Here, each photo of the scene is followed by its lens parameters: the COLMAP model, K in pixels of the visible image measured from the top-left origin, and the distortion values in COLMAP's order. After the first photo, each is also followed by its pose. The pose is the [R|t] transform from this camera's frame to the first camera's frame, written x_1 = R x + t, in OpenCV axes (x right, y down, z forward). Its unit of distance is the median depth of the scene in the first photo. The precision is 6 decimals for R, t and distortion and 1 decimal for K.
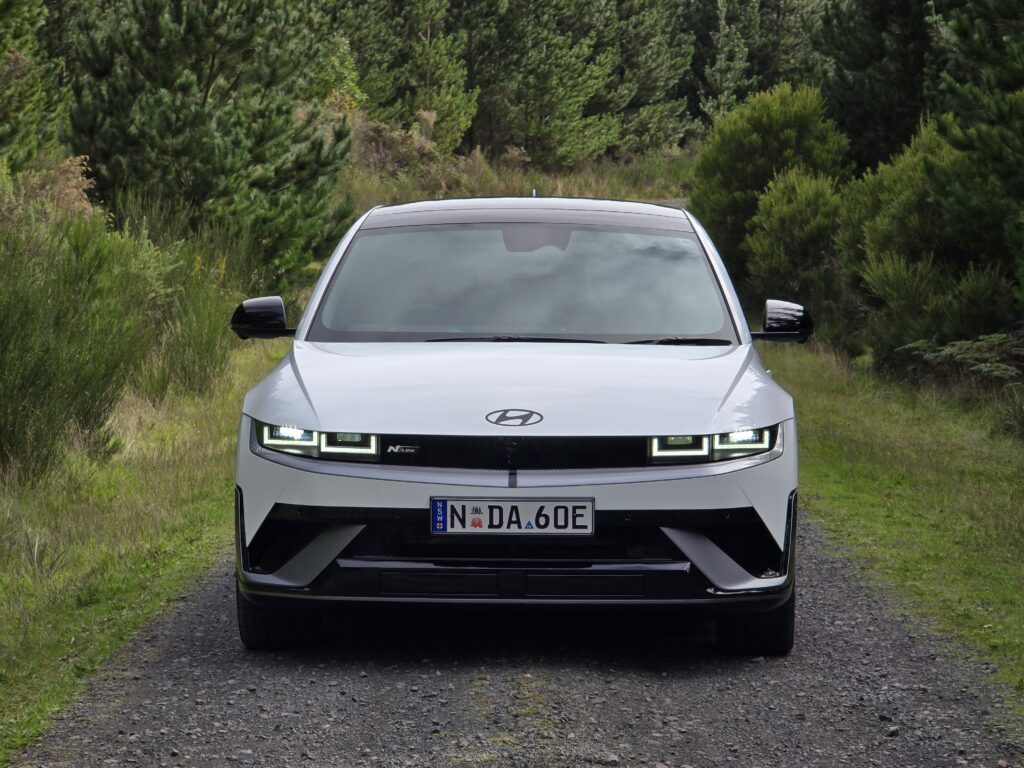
lens RADIAL K [[3471.6, 0, 512.0], [0, 3471.6, 384.0], [0, 0, 1]] dist [0.127721, 3.445814]
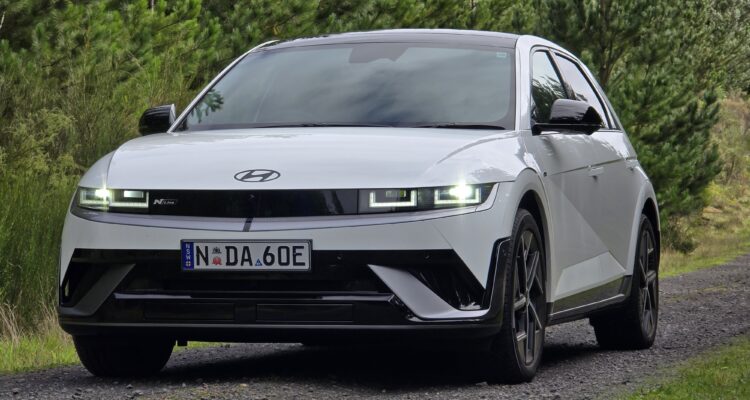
lens RADIAL K [[2550.6, 0, 375.0], [0, 2550.6, 200.0], [0, 0, 1]] dist [0.156540, 1.077586]
pose [[0.972550, -0.008385, -0.232541, 0.246928], [-0.002853, 0.998846, -0.047948, 0.060619], [0.232675, 0.047295, 0.971404, 0.150349]]
